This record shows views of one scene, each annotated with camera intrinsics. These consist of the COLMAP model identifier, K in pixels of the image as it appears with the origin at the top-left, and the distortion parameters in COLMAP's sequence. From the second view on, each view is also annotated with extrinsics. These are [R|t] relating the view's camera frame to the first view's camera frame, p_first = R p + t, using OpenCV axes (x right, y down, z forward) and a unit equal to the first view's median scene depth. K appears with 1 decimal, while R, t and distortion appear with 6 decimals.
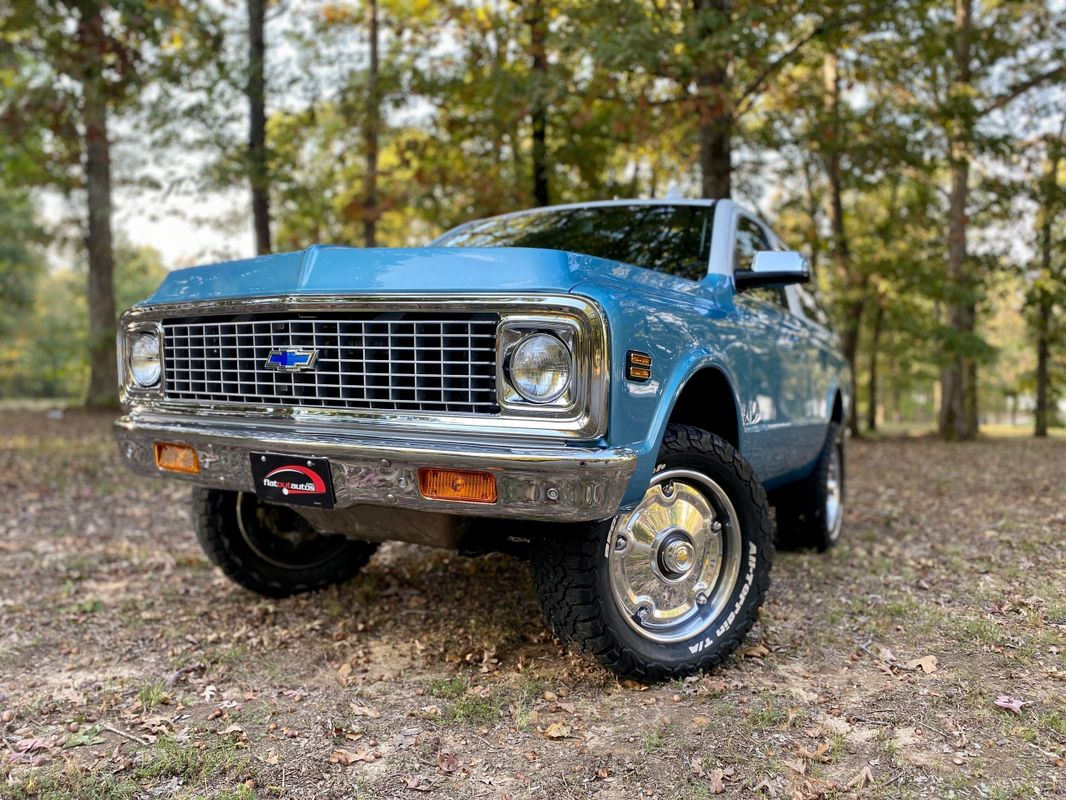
lens RADIAL K [[933.6, 0, 533.0], [0, 933.6, 400.0], [0, 0, 1]] dist [0.004199, -0.002832]
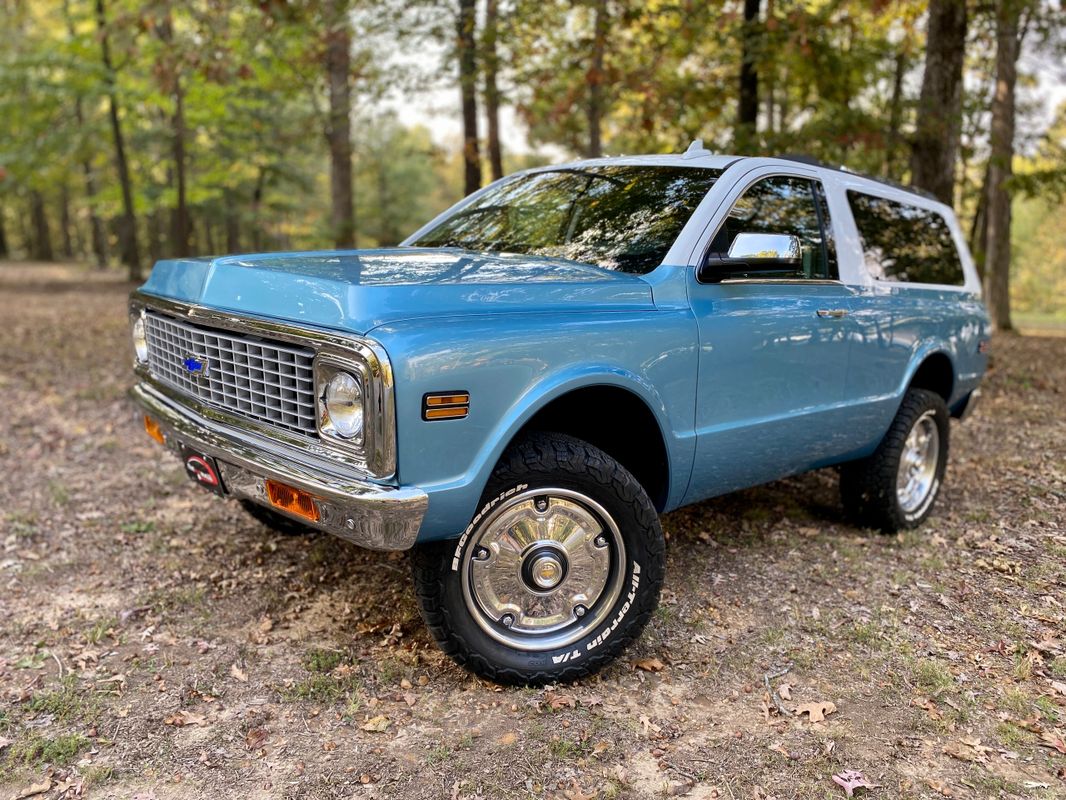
lens RADIAL K [[933.6, 0, 533.0], [0, 933.6, 400.0], [0, 0, 1]] dist [0.004199, -0.002832]
pose [[0.937881, 0.078977, -0.337849, 0.470747], [-0.023989, 0.986178, 0.163941, -0.181617], [0.346127, -0.145652, 0.926813, 0.081877]]
